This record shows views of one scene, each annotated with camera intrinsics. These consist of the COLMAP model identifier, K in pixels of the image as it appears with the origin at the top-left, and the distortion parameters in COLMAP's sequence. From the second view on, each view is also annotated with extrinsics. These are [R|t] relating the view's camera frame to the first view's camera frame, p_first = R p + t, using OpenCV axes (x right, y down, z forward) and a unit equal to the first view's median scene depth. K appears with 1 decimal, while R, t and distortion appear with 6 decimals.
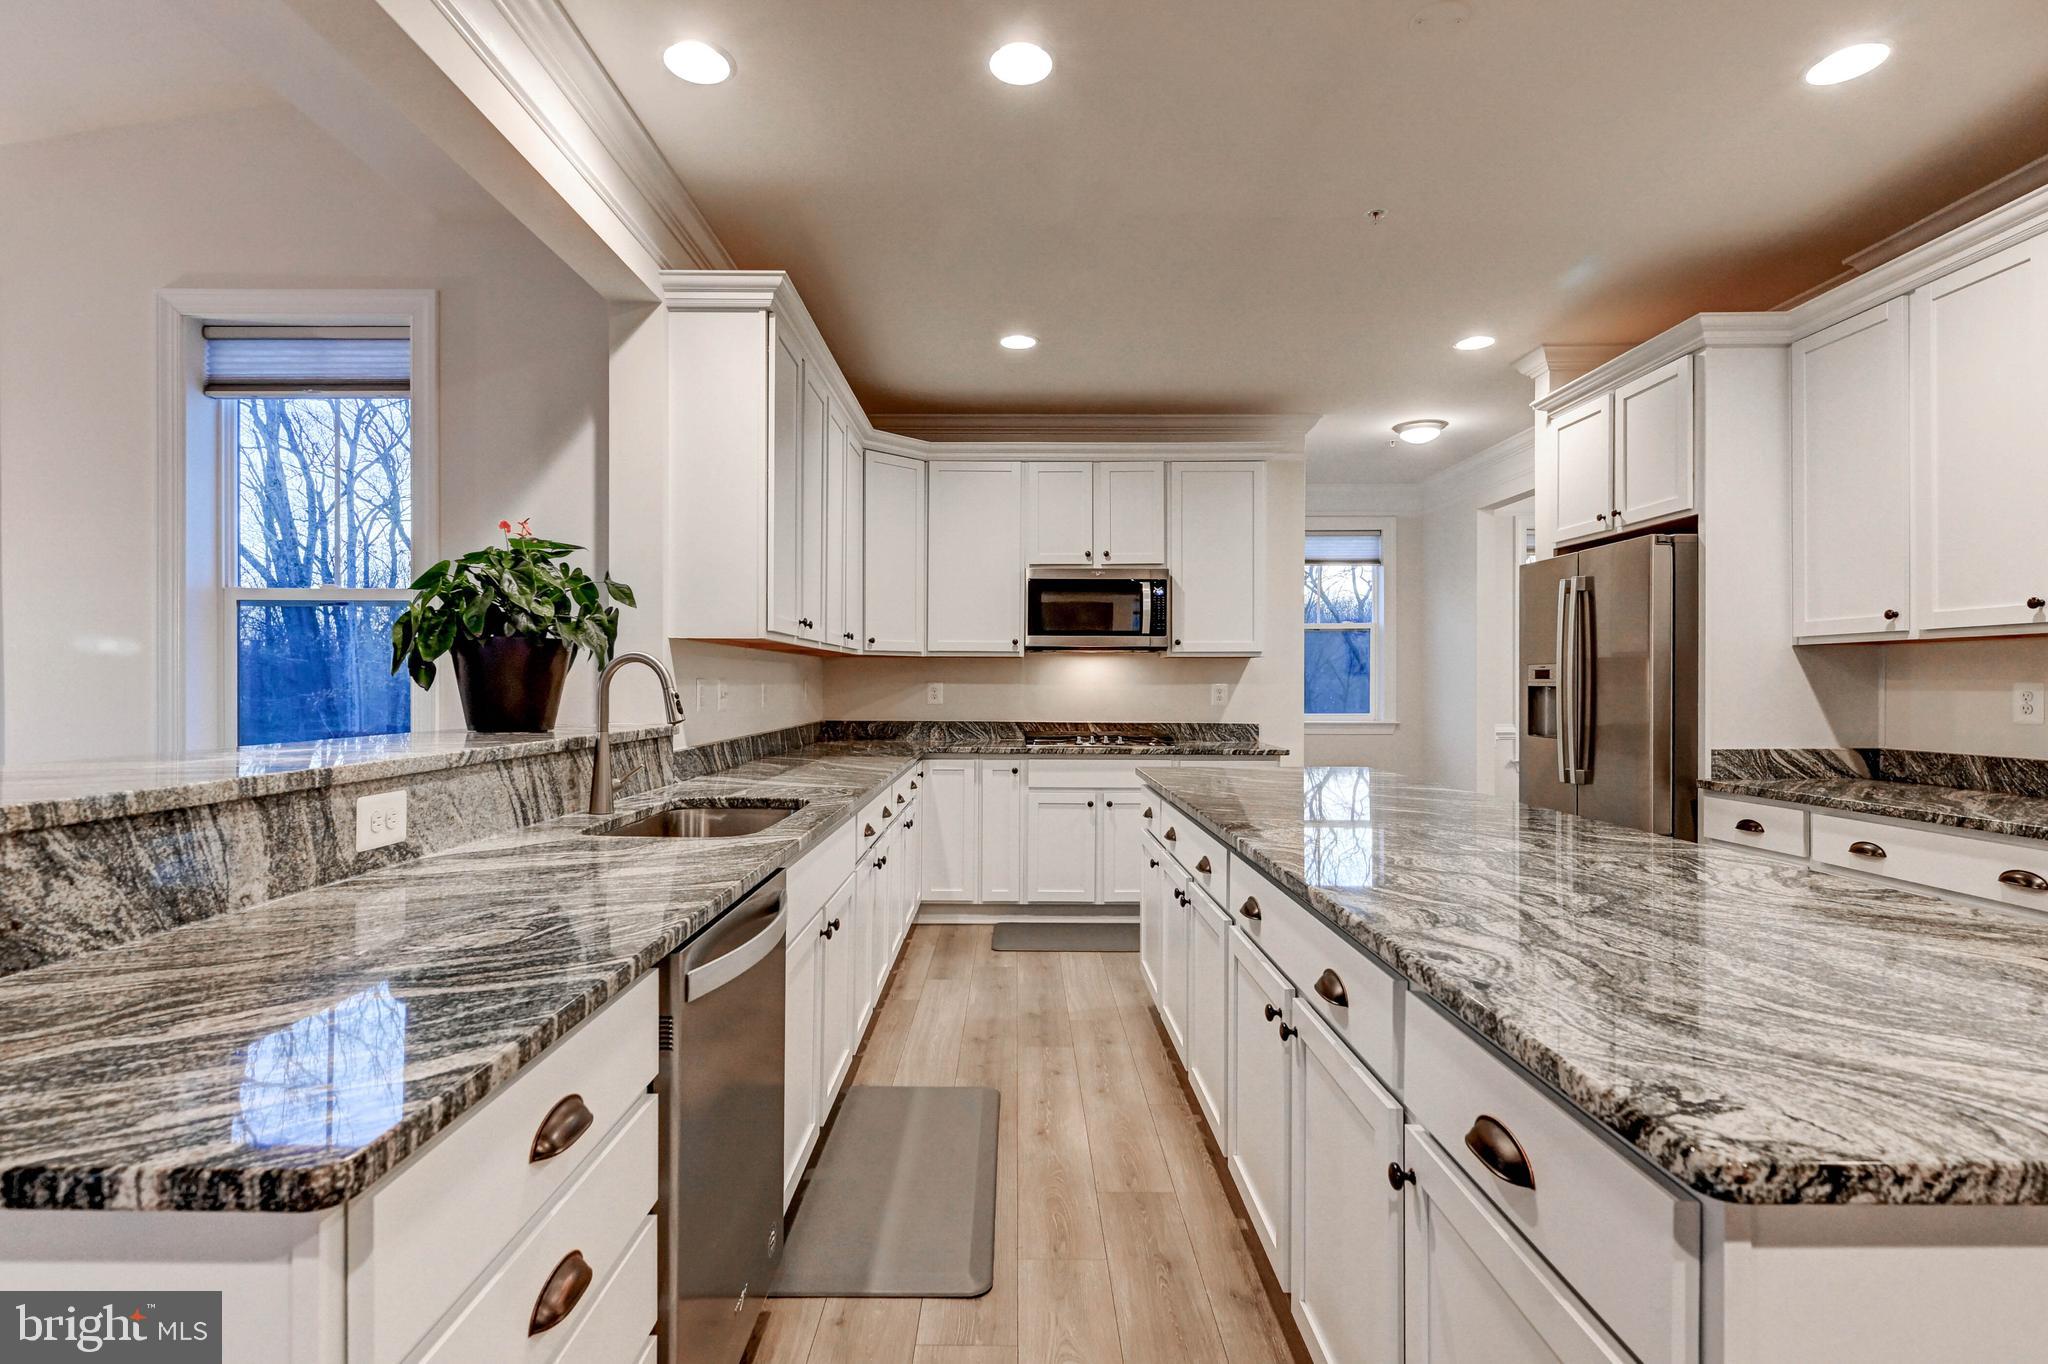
lens RADIAL K [[961.2, 0, 1017.4], [0, 961.2, 679.7], [0, 0, 1]] dist [0.001597, 0.000486]
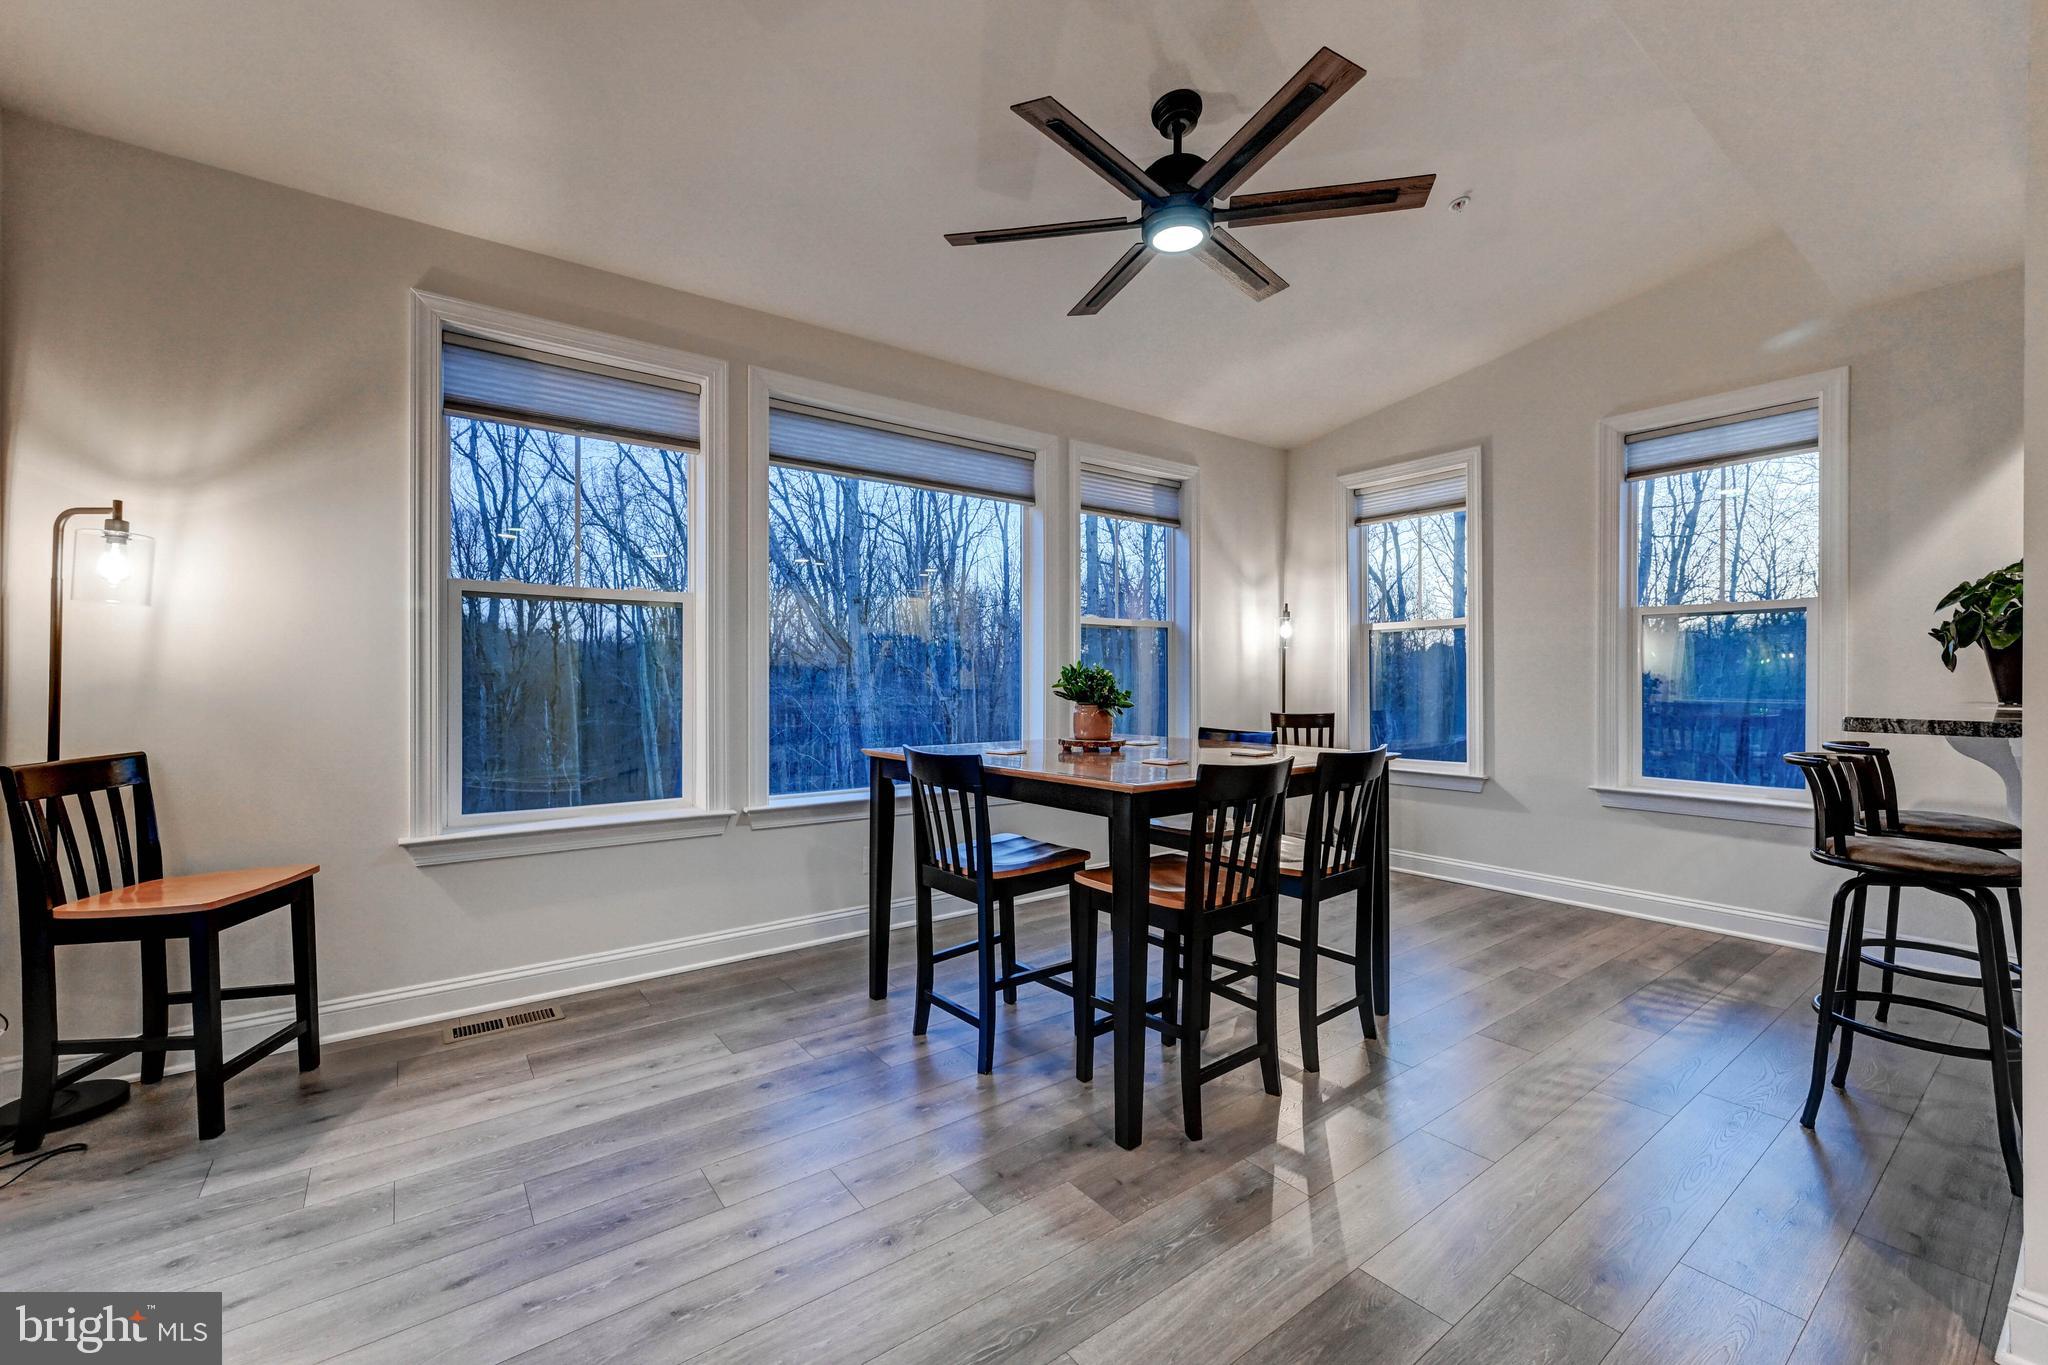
lens RADIAL K [[841.4, 0, 1024.0], [0, 841.4, 682.5], [0, 0, 1]] dist [-0.000194, 0.000240]
pose [[0.608276, 0.001294, -0.793725, -0.248226], [0.000873, 0.999997, 0.002299, 0.012175], [0.793725, -0.002091, 0.608273, -0.377408]]
